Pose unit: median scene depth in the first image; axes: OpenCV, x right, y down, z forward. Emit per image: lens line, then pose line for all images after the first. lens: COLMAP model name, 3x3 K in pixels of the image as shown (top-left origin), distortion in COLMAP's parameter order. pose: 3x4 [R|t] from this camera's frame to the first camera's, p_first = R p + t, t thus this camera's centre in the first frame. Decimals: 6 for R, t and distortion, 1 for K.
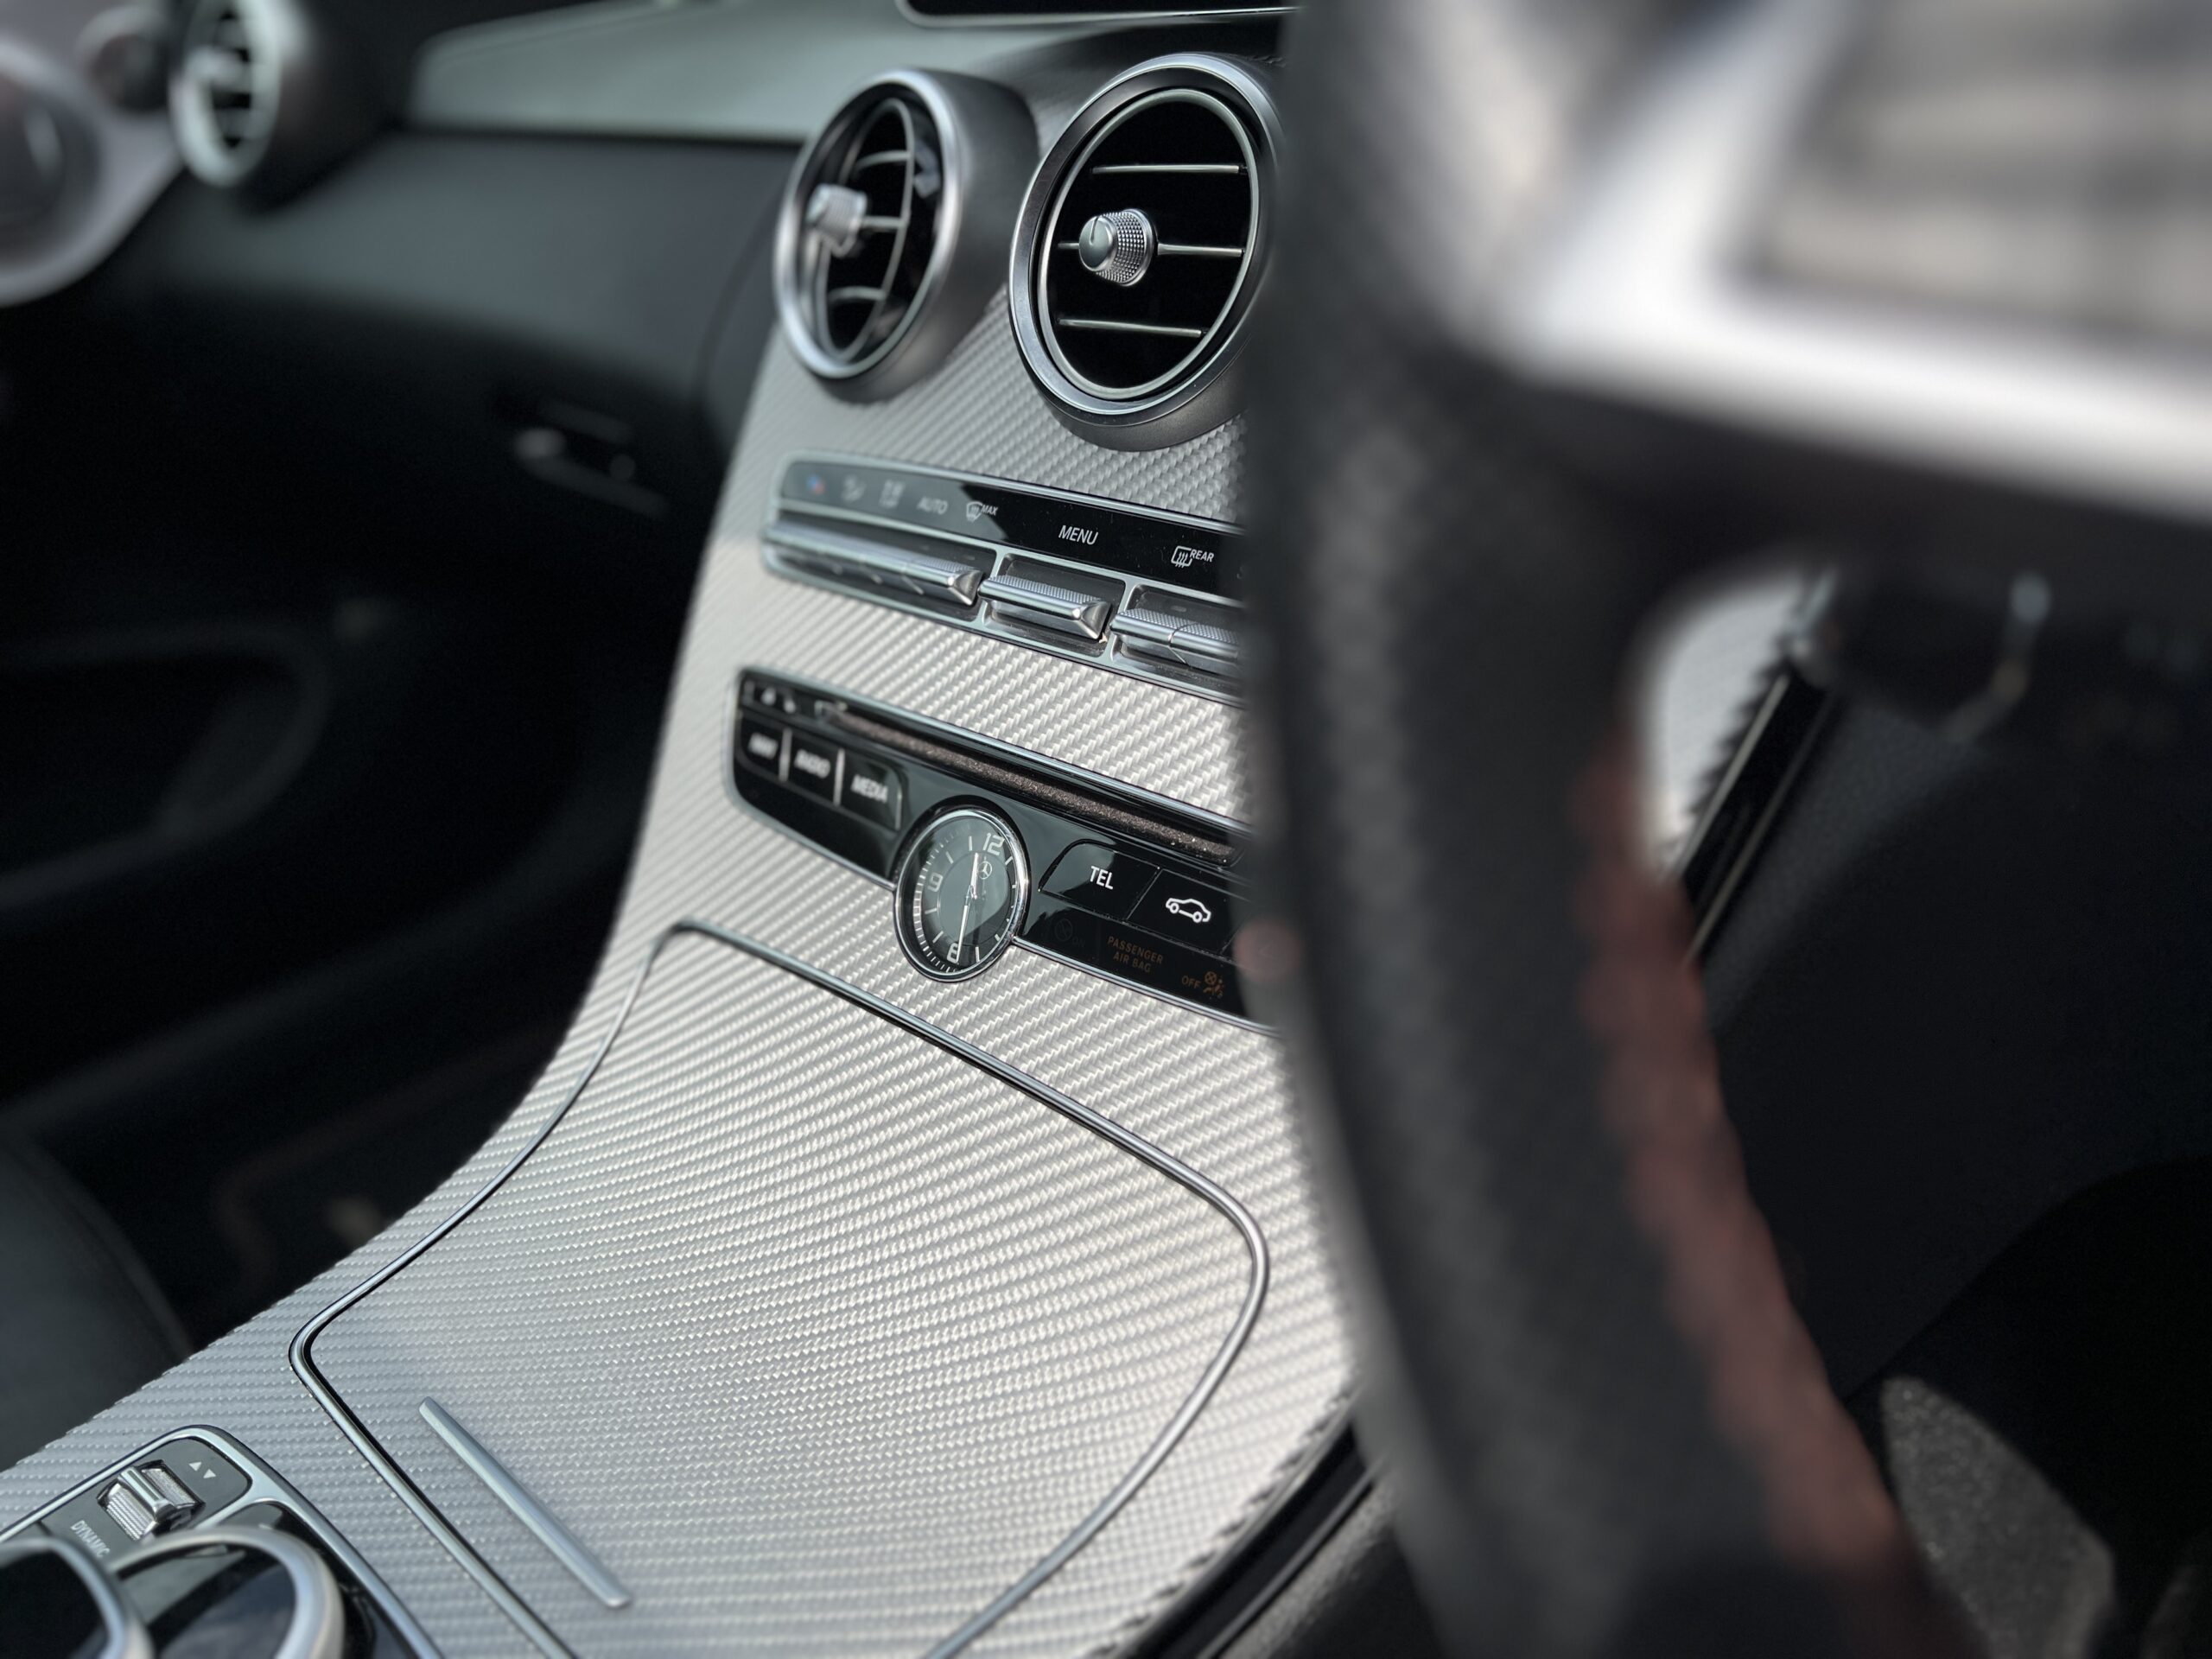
lens RADIAL K [[1683.3, 0, 1109.0], [0, 1683.3, 832.2], [0, 0, 1]] dist [0.041851, -0.053303]
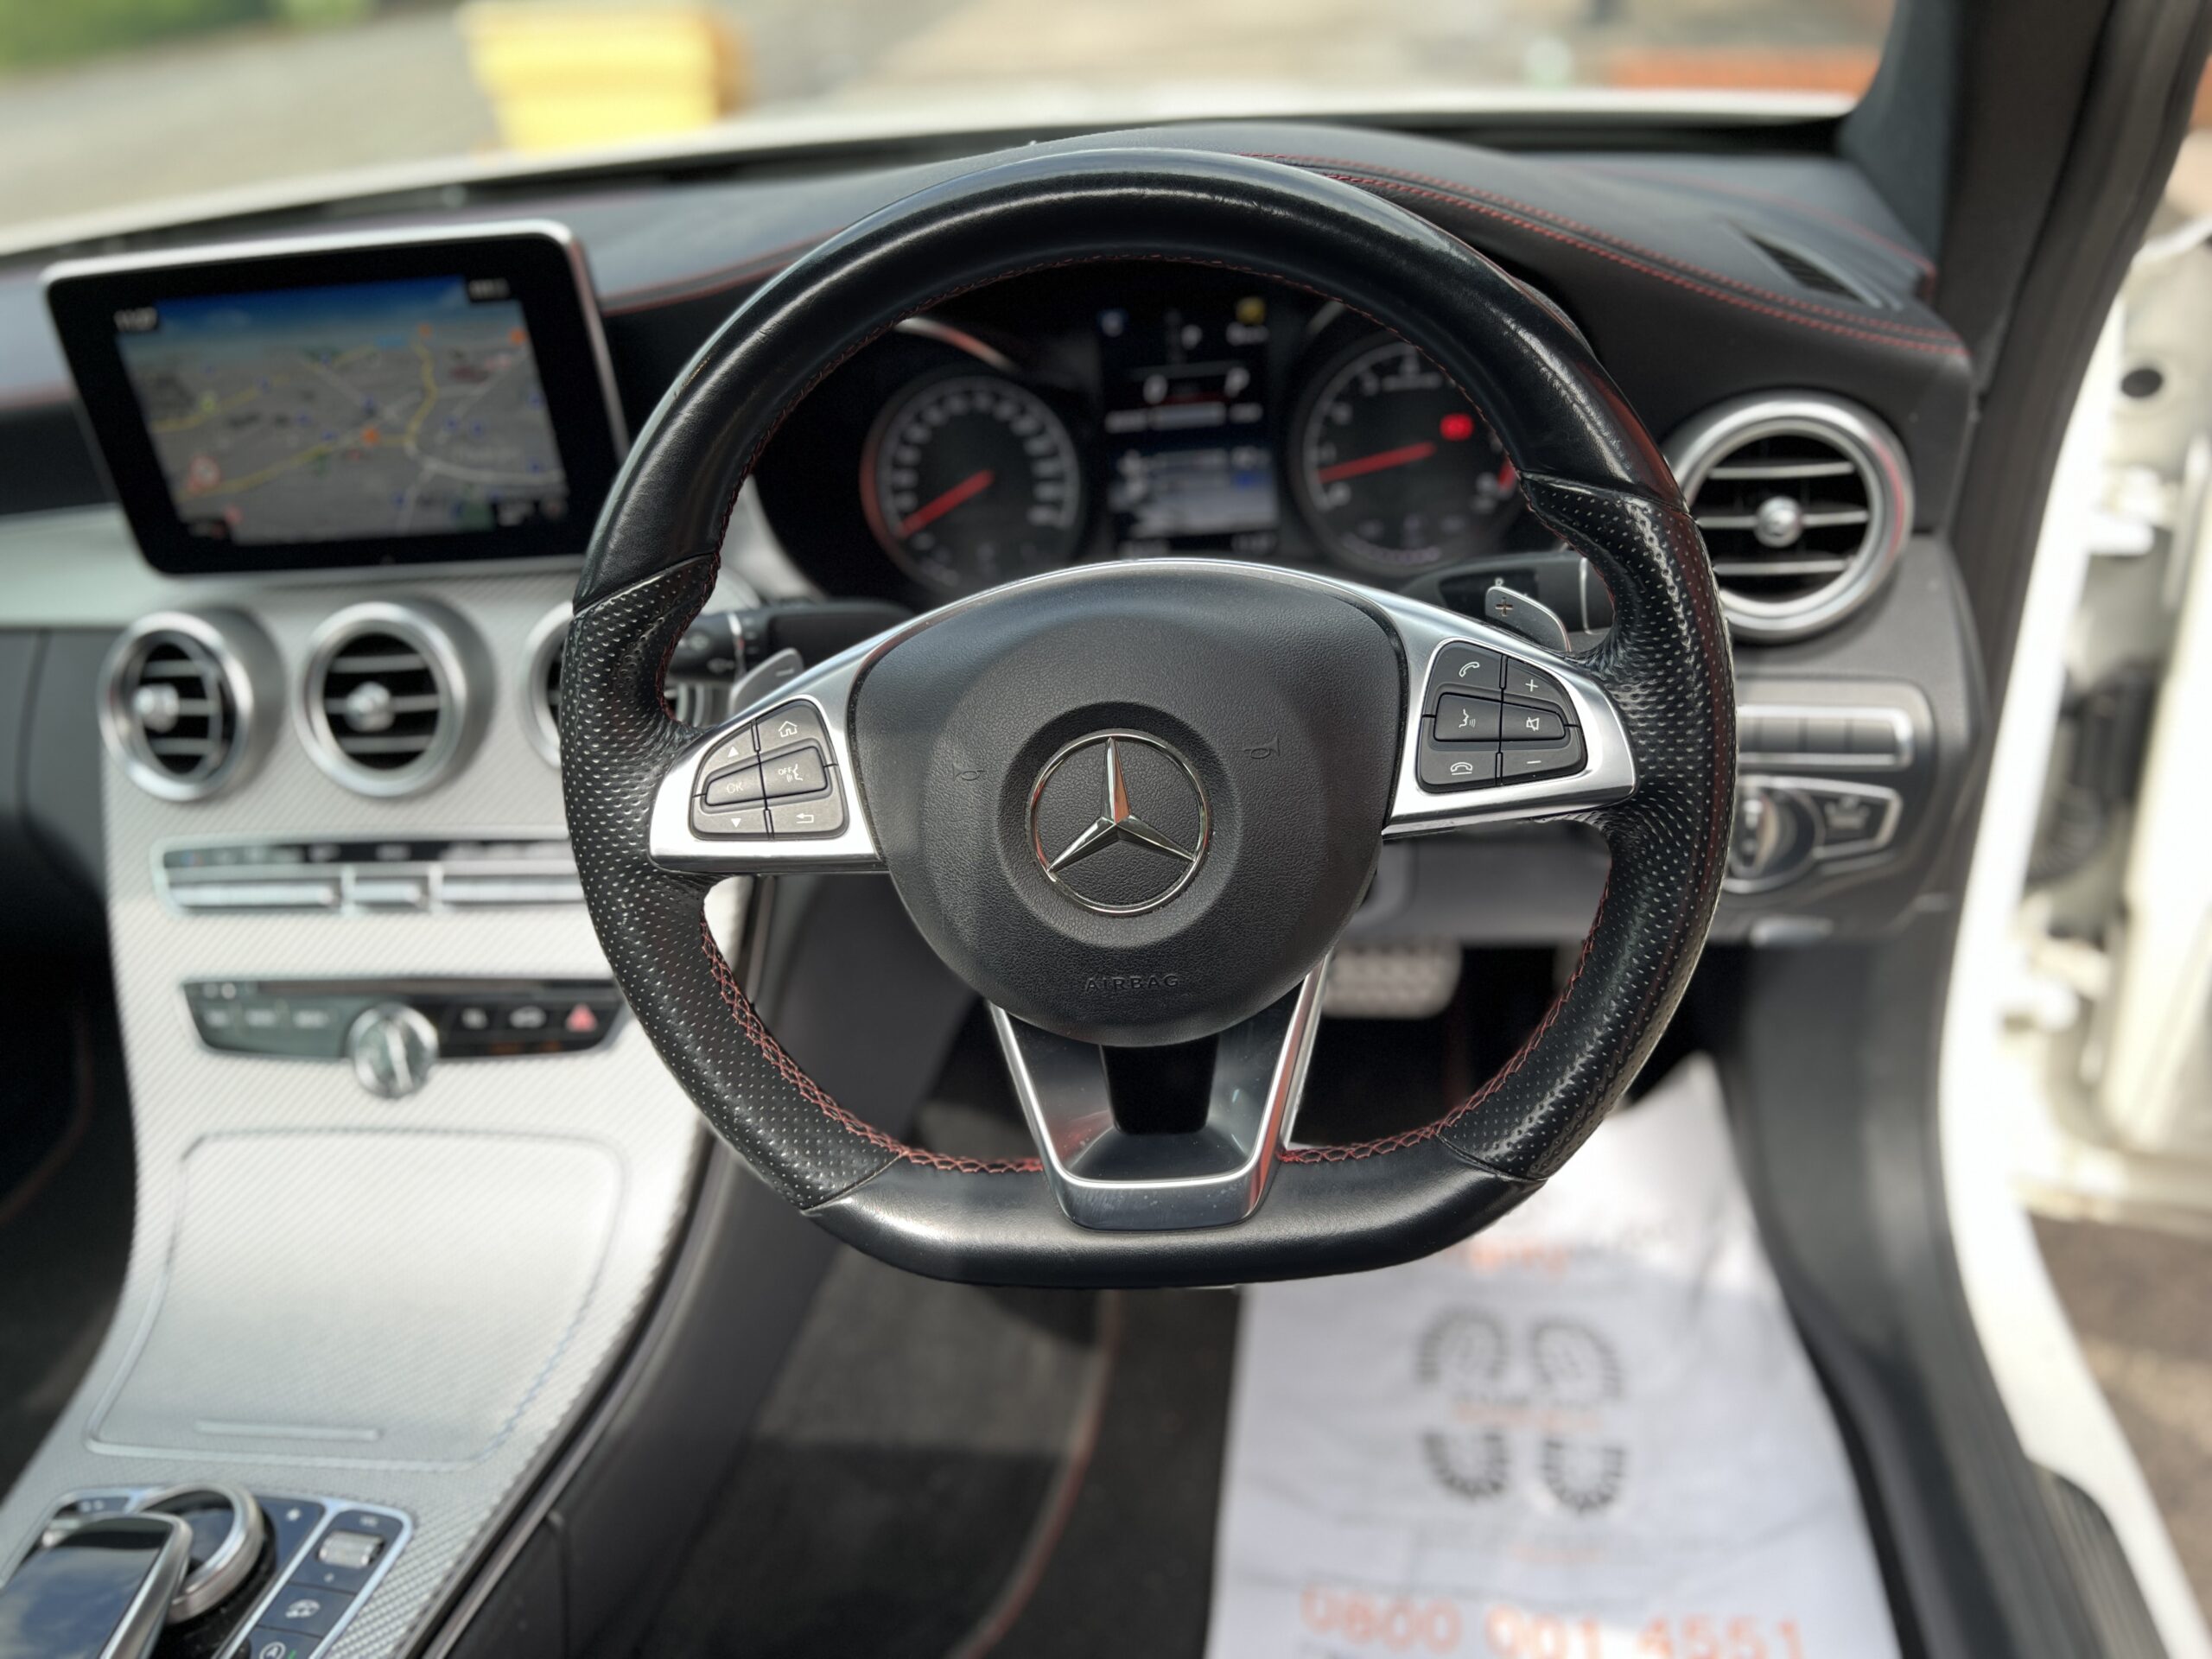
lens RADIAL K [[1683.3, 0, 1103.9], [0, 1683.3, 822.8], [0, 0, 1]] dist [0.041851, -0.053303]
pose [[0.821527, -0.308615, 0.479427, -0.269020], [0.307460, 0.947905, 0.083330, -0.123885], [-0.480168, 0.078947, 0.873617, -1.068007]]
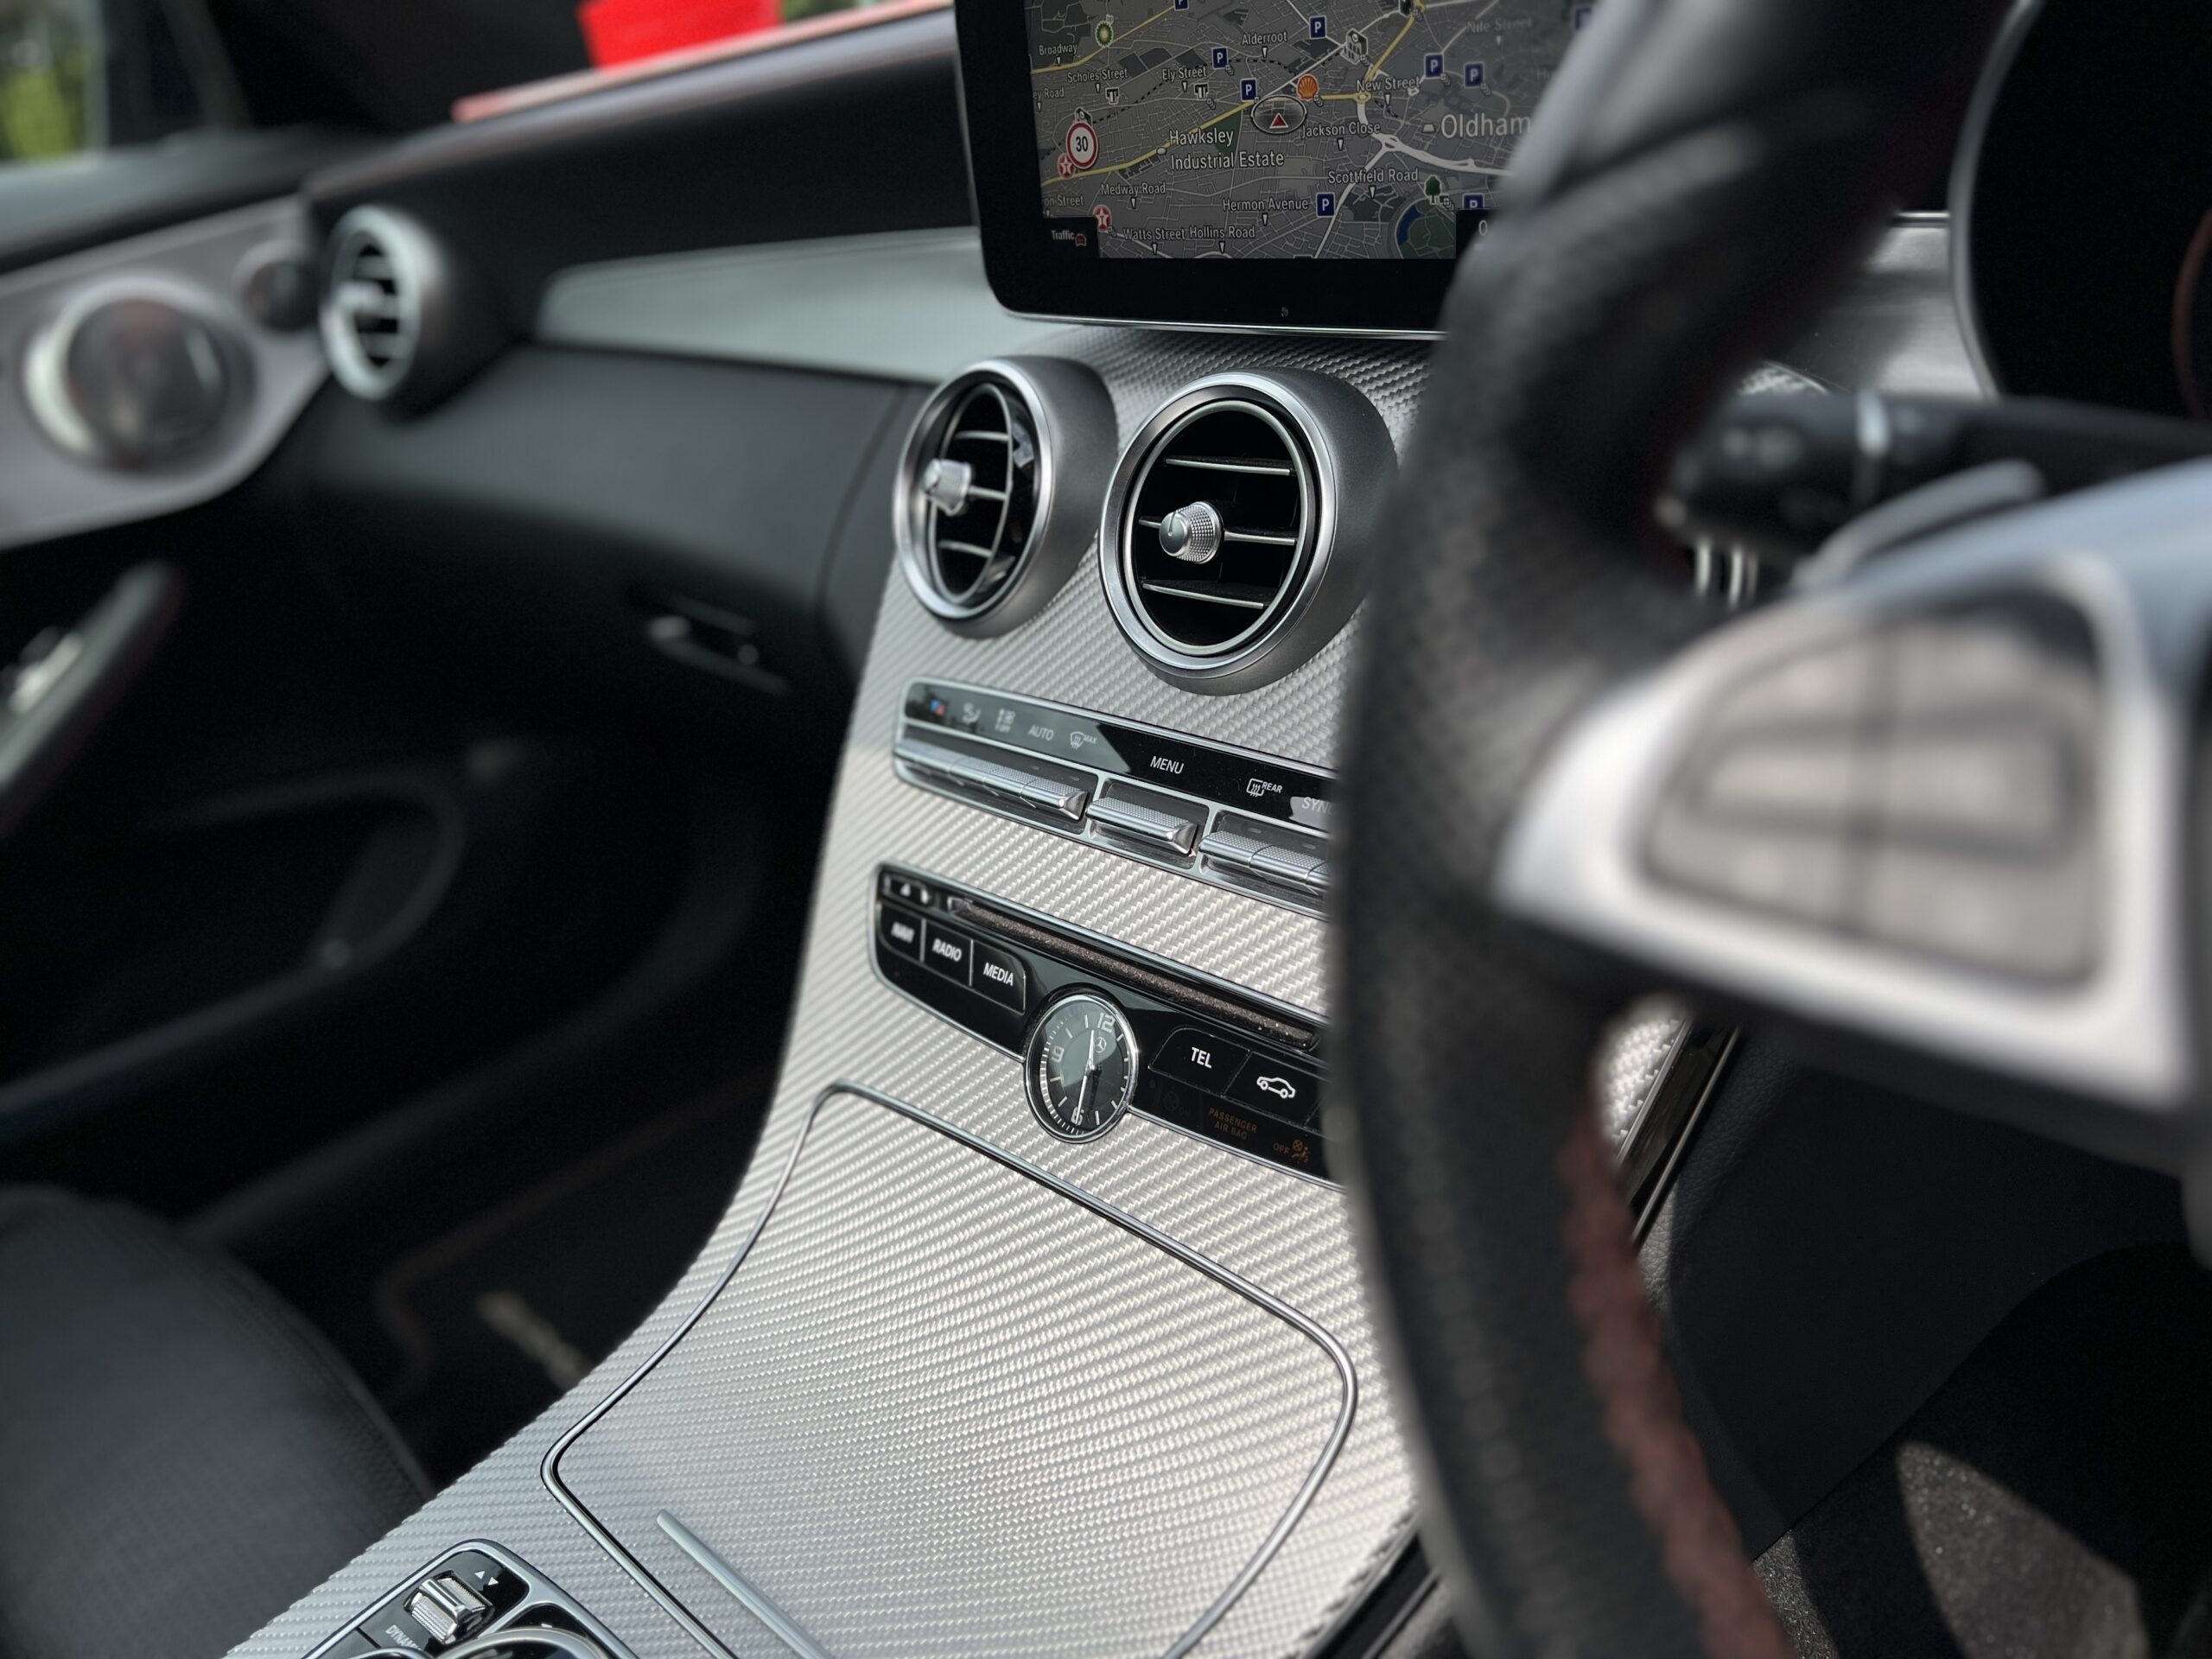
lens RADIAL K [[1683.3, 0, 1117.0], [0, 1683.3, 827.3], [0, 0, 1]] dist [0.041851, -0.053303]
pose [[0.998668, -0.043642, -0.027539, -0.023381], [0.043159, 0.998907, -0.017921, -0.114581], [0.028291, 0.016708, 0.999460, -0.202057]]
